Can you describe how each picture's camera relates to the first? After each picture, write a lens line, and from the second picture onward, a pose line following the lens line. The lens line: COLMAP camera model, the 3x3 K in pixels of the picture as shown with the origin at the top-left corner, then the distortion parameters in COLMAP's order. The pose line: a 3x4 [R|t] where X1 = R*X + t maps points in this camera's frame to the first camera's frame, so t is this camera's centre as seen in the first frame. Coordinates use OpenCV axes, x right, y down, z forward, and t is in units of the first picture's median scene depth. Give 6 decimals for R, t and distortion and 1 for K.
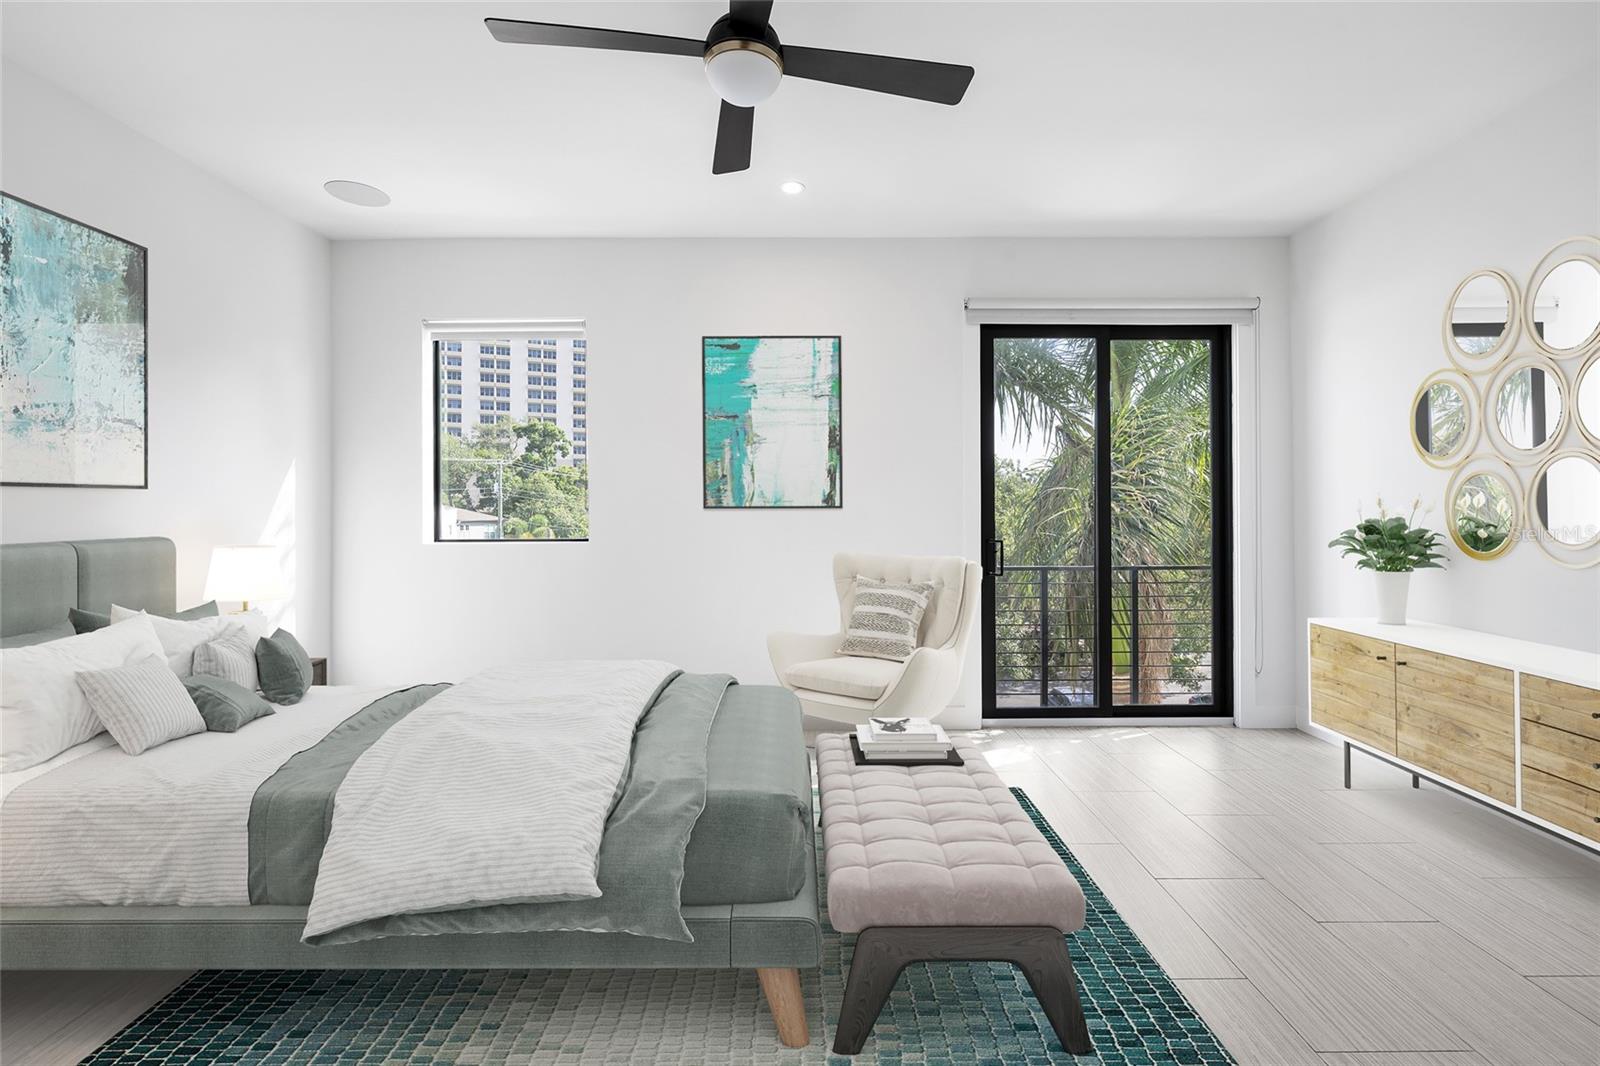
lens RADIAL K [[685.6, 0, 803.4], [0, 685.6, 505.4], [0, 0, 1]] dist [-0.000993, -0.000155]
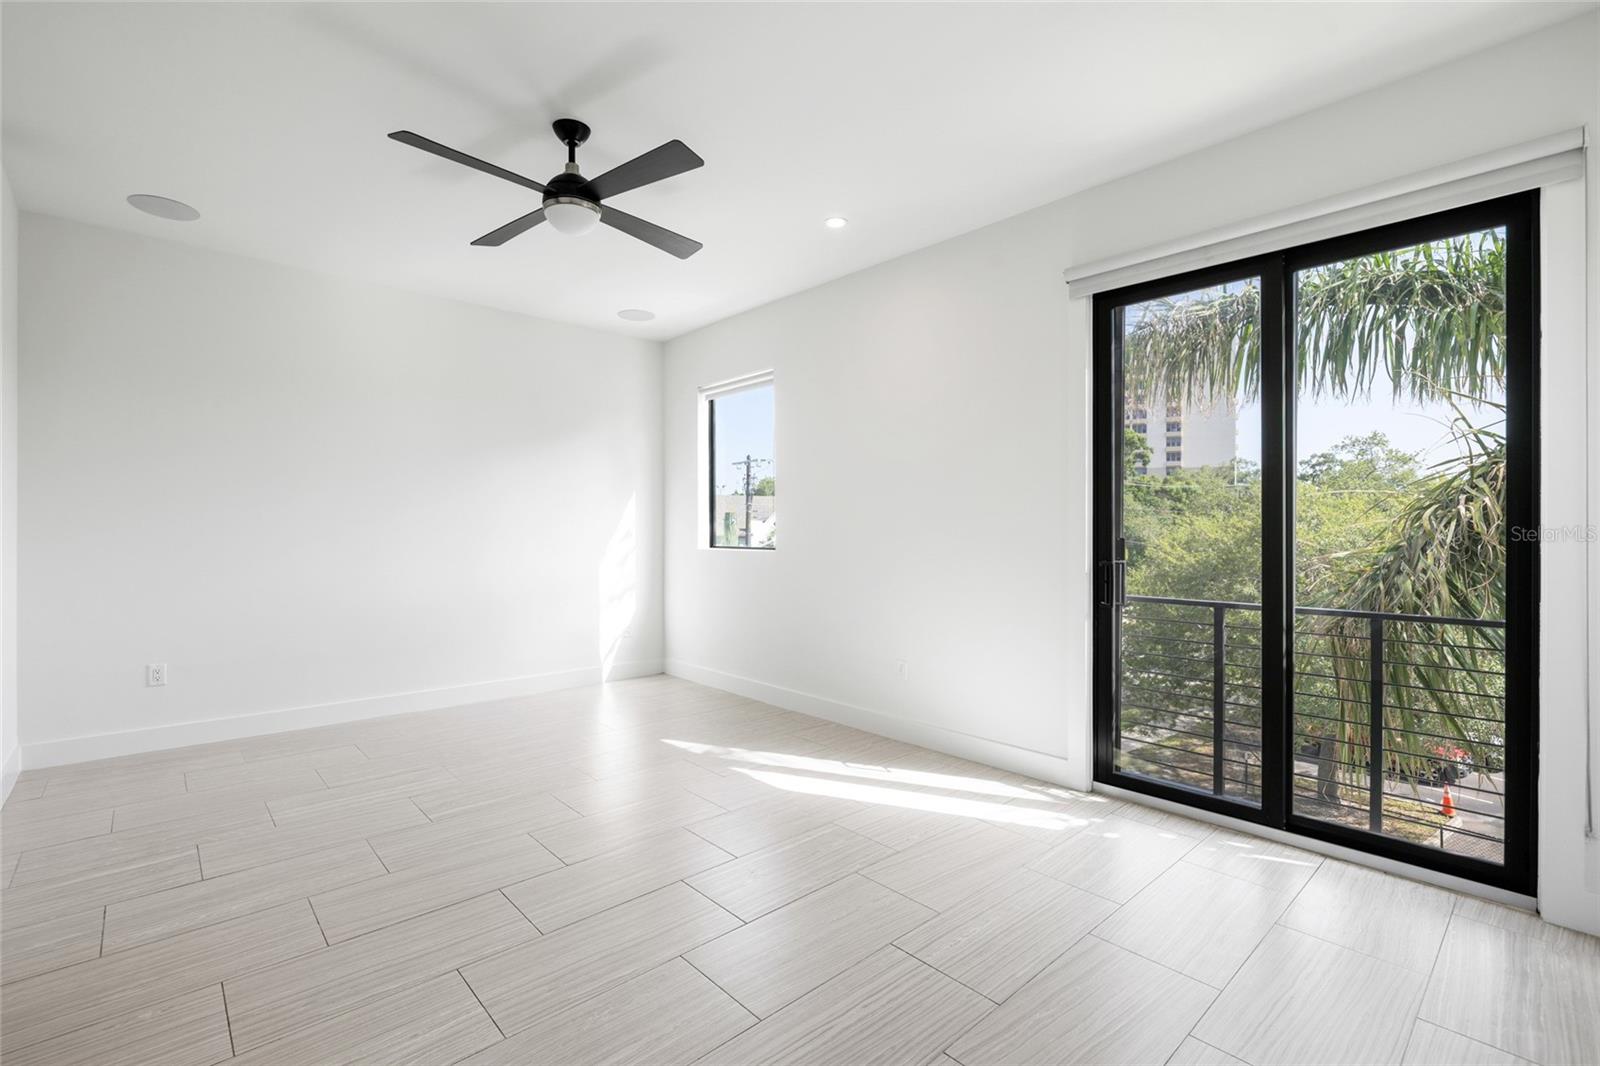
lens RADIAL K [[712.4, 0, 803.4], [0, 712.4, 521.0], [0, 0, 1]] dist [-0.003193, 0.000015]
pose [[0.675647, -0.003585, -0.737217, 0.649160], [0.006344, 0.999979, 0.000952, 0.000116], [0.737198, -0.005320, 0.675656, 0.177401]]
